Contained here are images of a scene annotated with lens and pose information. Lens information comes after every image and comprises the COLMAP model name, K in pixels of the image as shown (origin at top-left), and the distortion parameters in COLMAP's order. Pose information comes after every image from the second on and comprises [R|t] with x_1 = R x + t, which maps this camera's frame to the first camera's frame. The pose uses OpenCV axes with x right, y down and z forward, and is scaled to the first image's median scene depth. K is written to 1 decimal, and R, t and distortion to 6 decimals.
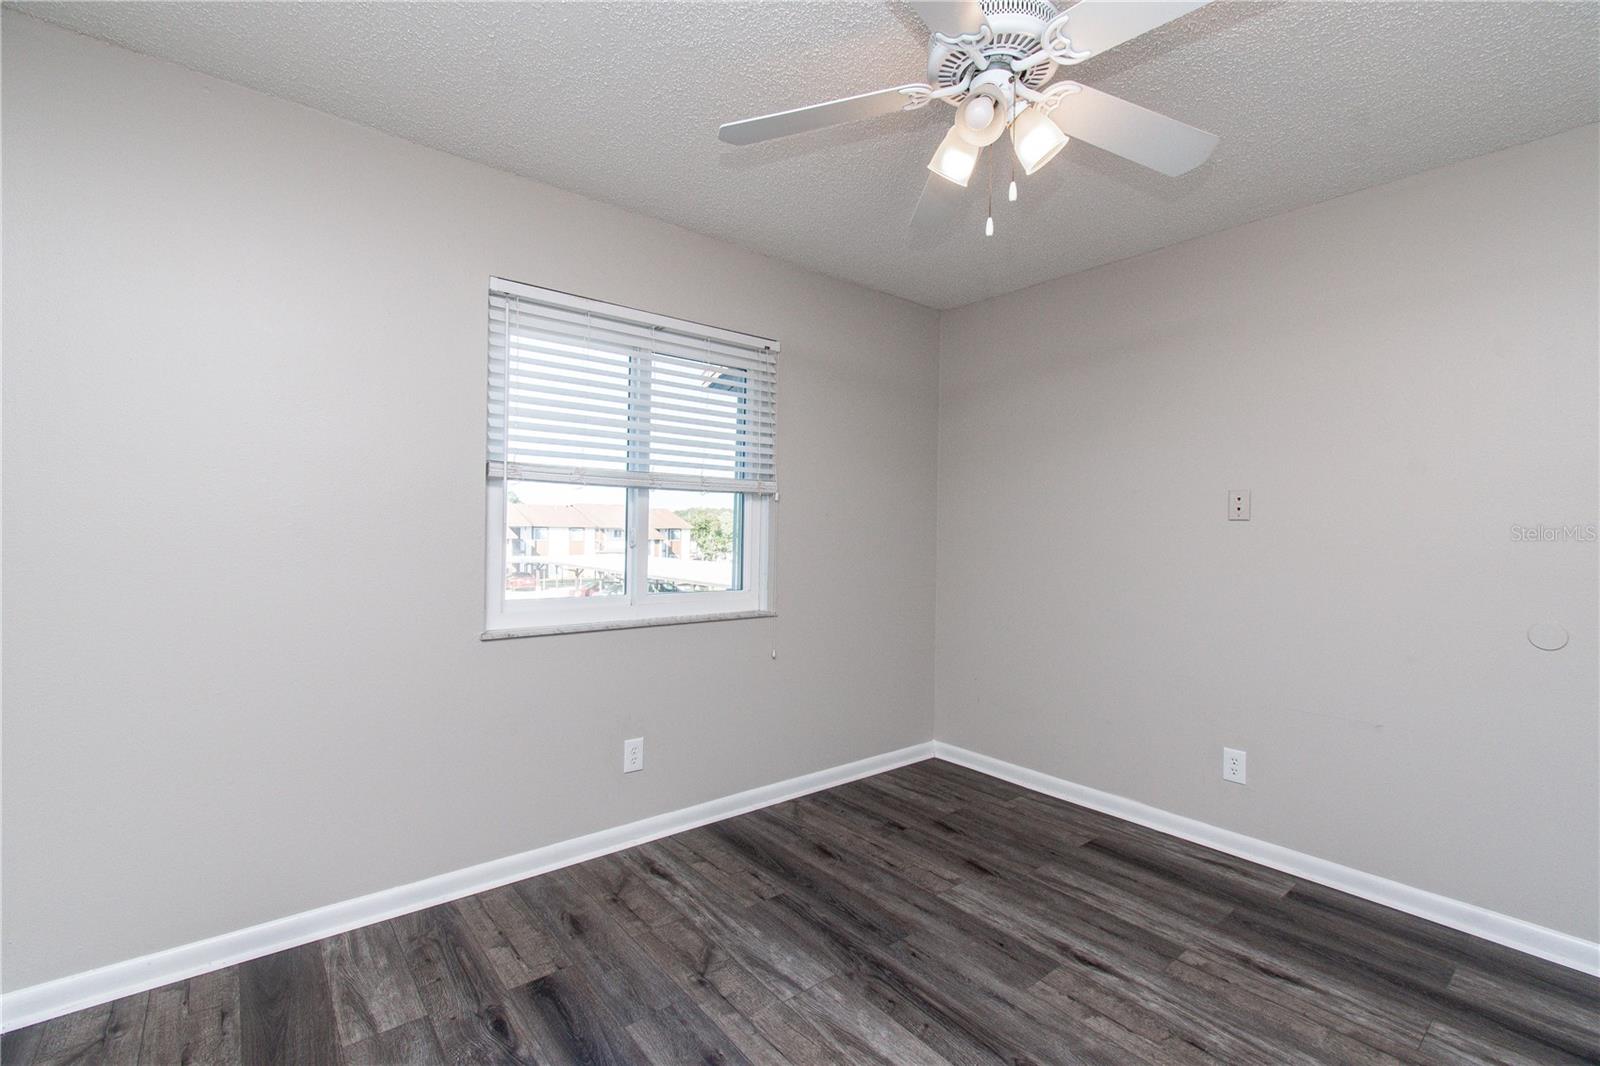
lens RADIAL K [[705.9, 0, 797.7], [0, 705.9, 538.7], [0, 0, 1]] dist [0.005316, -0.001532]
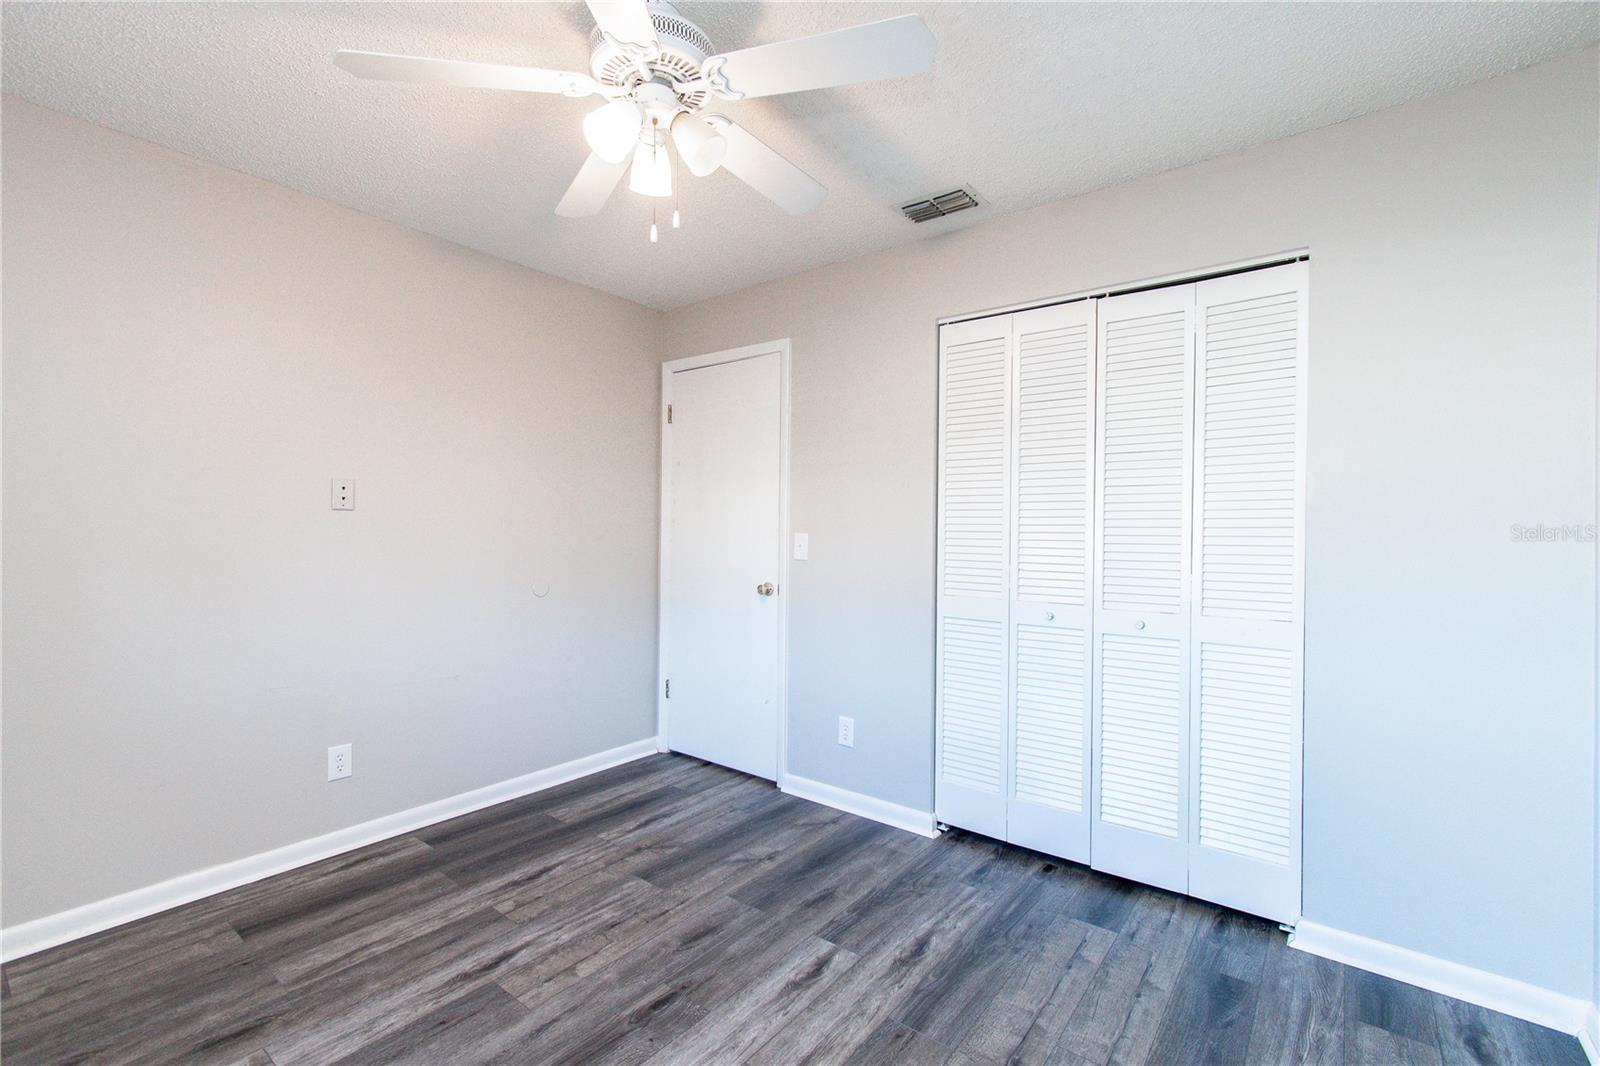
lens RADIAL K [[705.9, 0, 798.2], [0, 705.9, 527.1], [0, 0, 1]] dist [0.005316, -0.001532]
pose [[-0.231280, -0.008489, 0.972850, -0.585793], [0.002419, 0.999954, 0.009300, -0.012064], [-0.972884, 0.004505, -0.231249, 0.753612]]
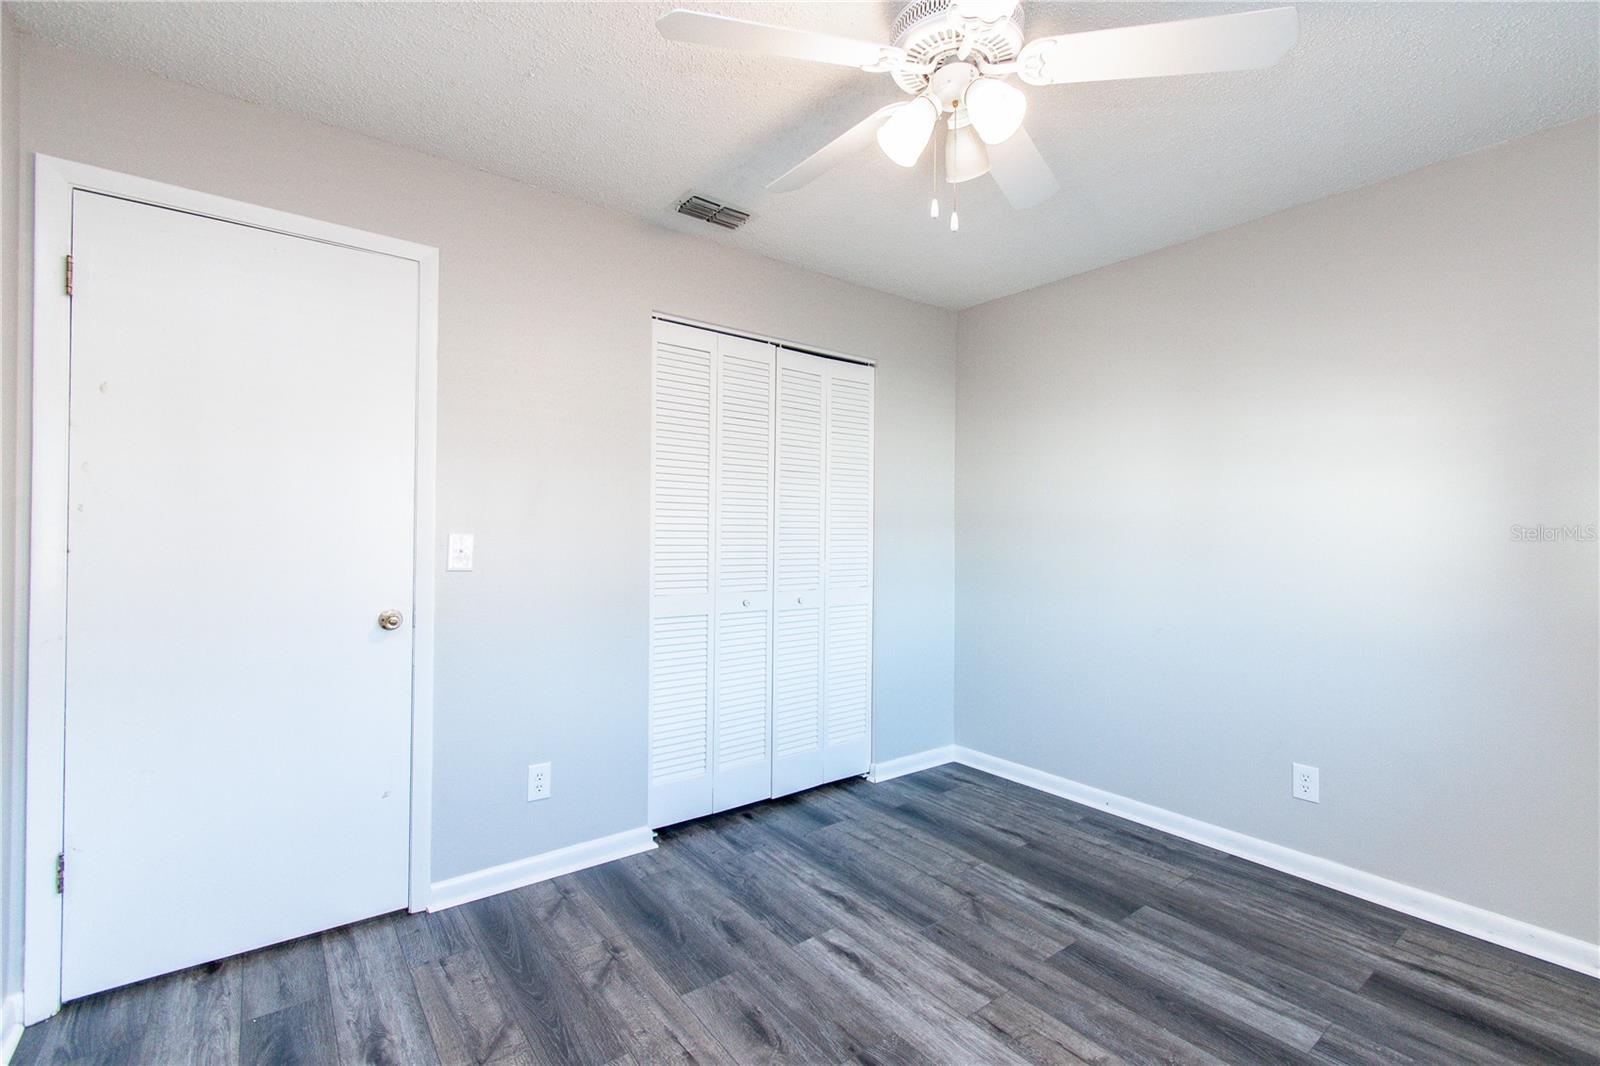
lens RADIAL K [[705.9, 0, 801.4], [0, 705.9, 528.9], [0, 0, 1]] dist [0.005316, -0.001532]
pose [[-0.999762, -0.019119, 0.010480, 0.324505], [-0.019028, 0.999781, 0.008723, -0.011196], [-0.010645, 0.008522, -0.999907, 1.443537]]
